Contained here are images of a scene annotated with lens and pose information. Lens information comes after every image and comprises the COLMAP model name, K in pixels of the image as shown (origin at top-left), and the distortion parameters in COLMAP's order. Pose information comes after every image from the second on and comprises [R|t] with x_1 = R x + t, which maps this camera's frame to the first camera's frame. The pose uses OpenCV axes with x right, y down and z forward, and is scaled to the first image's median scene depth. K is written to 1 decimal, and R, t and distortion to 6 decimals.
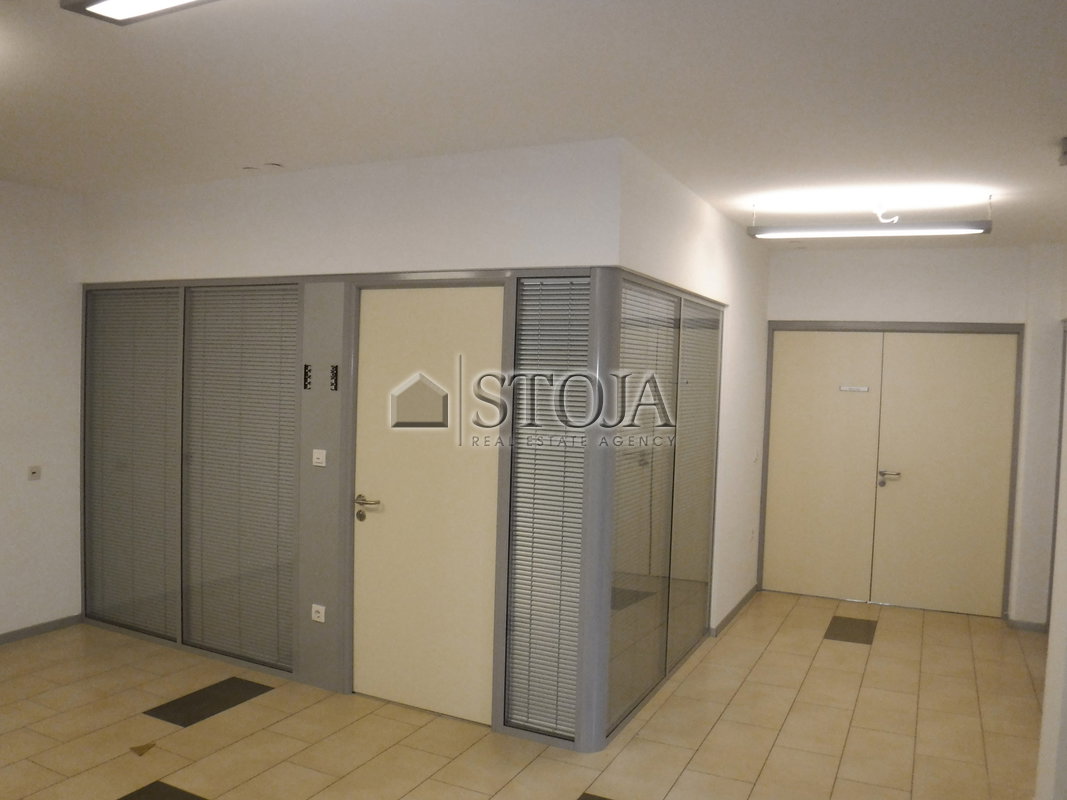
lens RADIAL K [[863.5, 0, 533.6], [0, 863.5, 409.4], [0, 0, 1]] dist [-0.087802, 0.010444]
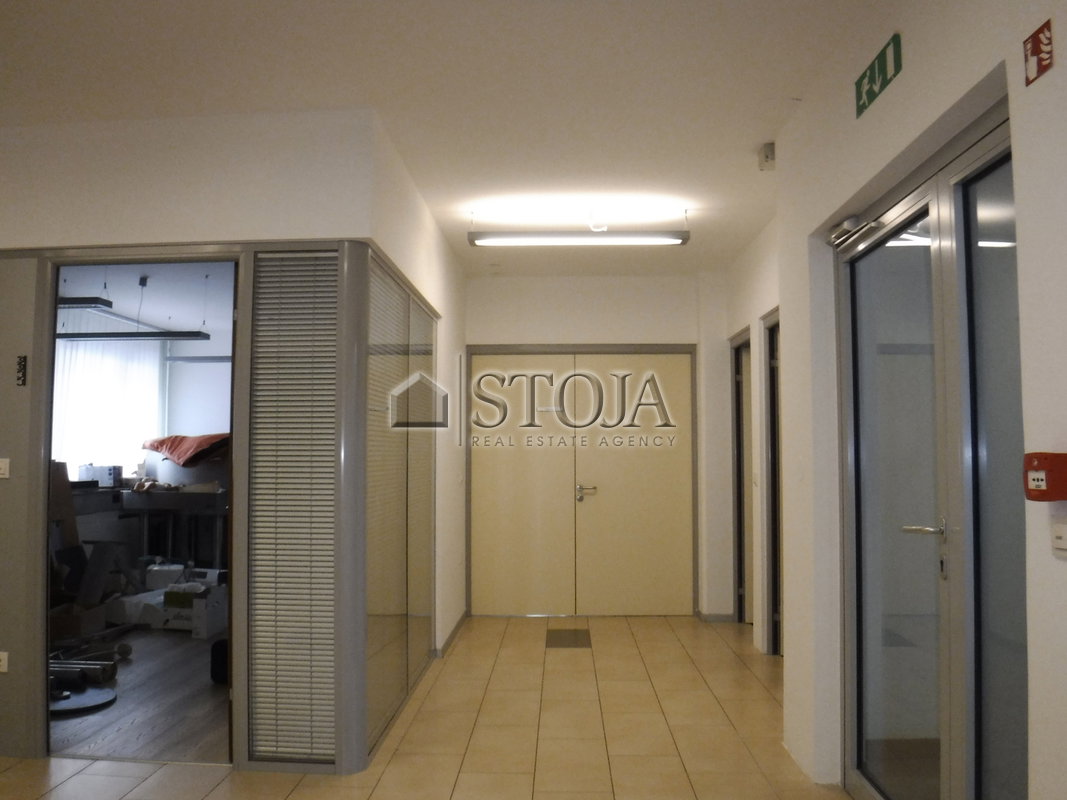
lens RADIAL K [[866.6, 0, 533.5], [0, 866.6, 400.0], [0, 0, 1]] dist [-0.106042, 0.005476]
pose [[0.917782, -0.009165, 0.396979, -0.091201], [0.047179, 0.995169, -0.086099, 0.080617], [-0.394273, 0.097749, 0.913780, 0.060248]]
